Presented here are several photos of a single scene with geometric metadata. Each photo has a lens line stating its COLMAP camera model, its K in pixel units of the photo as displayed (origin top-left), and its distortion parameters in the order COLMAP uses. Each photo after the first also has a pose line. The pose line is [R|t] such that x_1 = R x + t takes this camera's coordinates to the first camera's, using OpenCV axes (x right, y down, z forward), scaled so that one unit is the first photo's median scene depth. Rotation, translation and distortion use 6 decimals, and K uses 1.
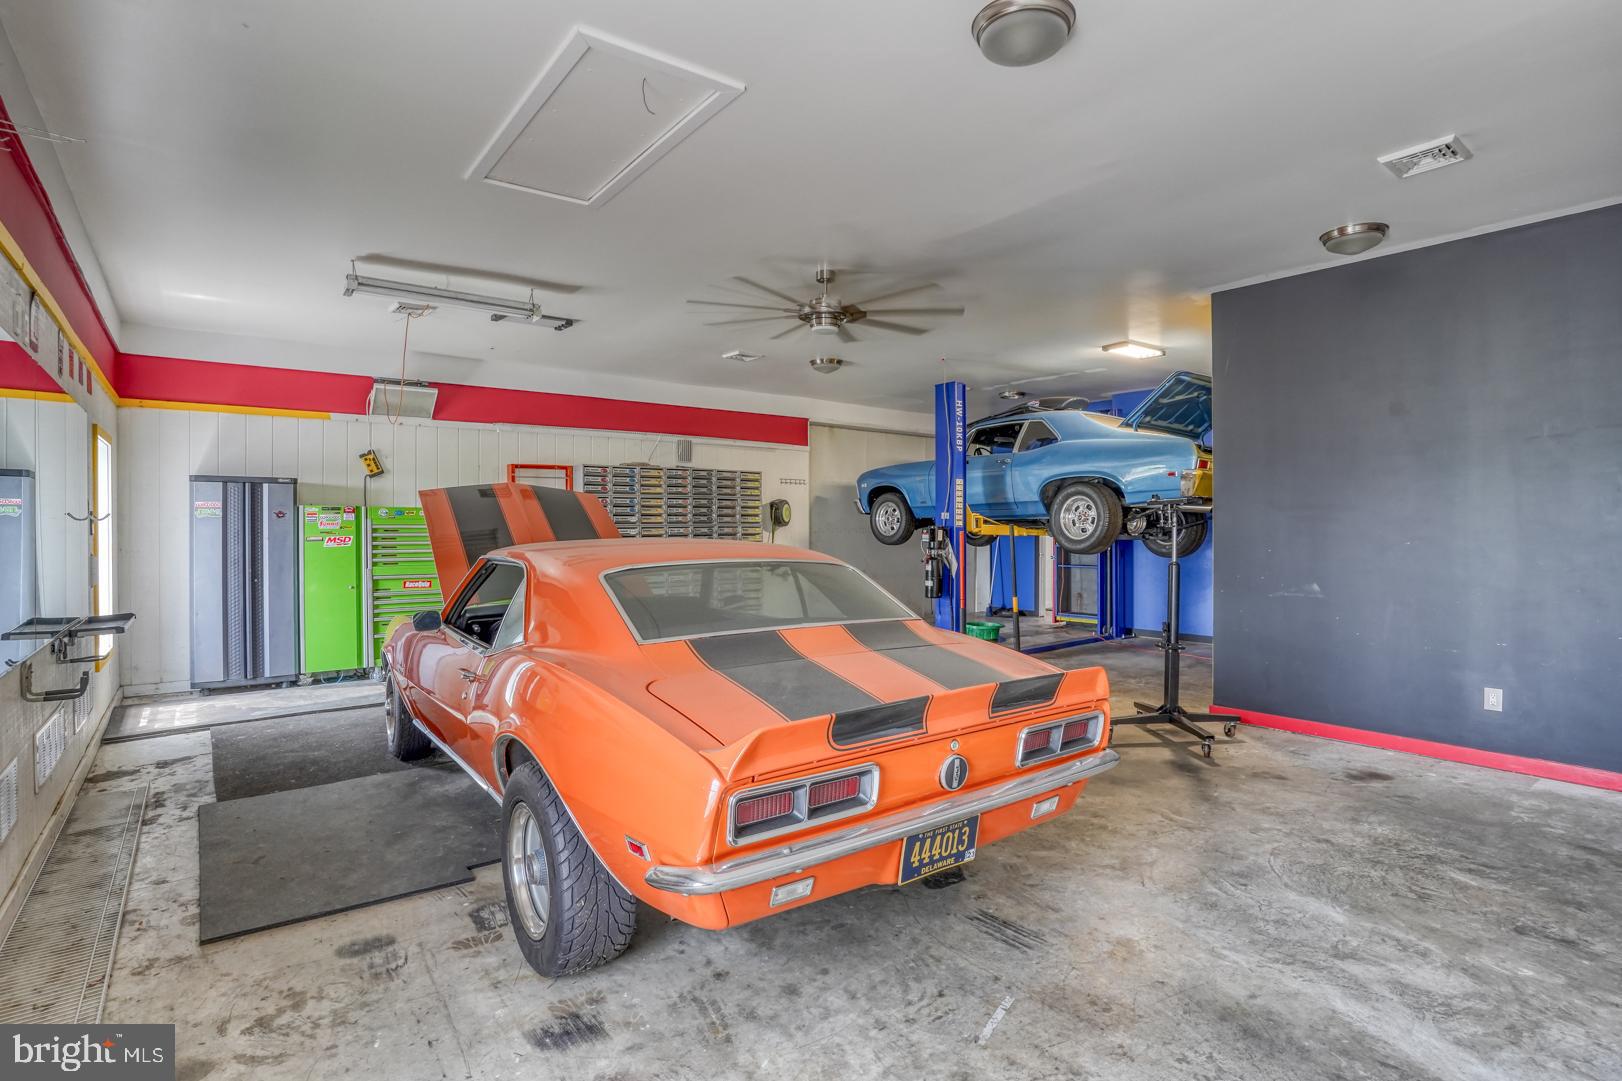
lens RADIAL K [[812.9, 0, 811.0], [0, 812.9, 540.5], [0, 0, 1]] dist [-0.019467, 0.000270]
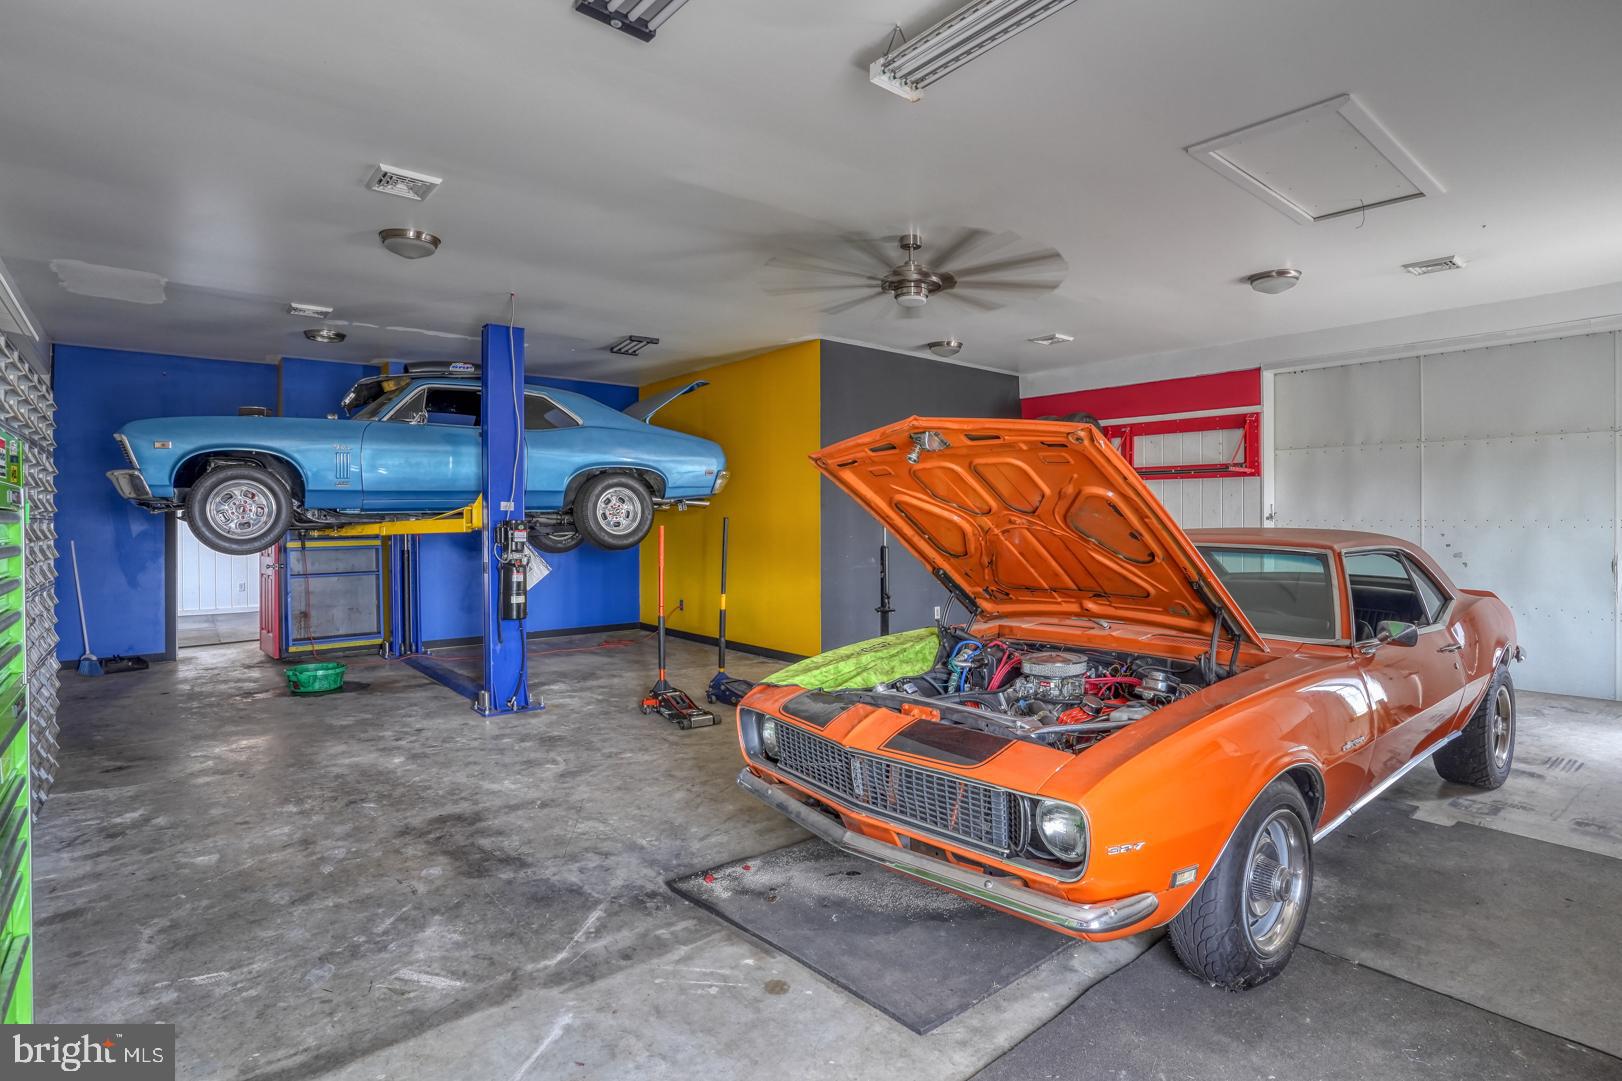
lens RADIAL K [[812.9, 0, 811.0], [0, 812.9, 540.5], [0, 0, 1]] dist [-0.019467, 0.000270]
pose [[-0.056223, -0.035082, 0.997802, -0.626676], [0.027123, 0.998960, 0.036651, -0.022194], [-0.998050, 0.029124, -0.055213, 0.828858]]
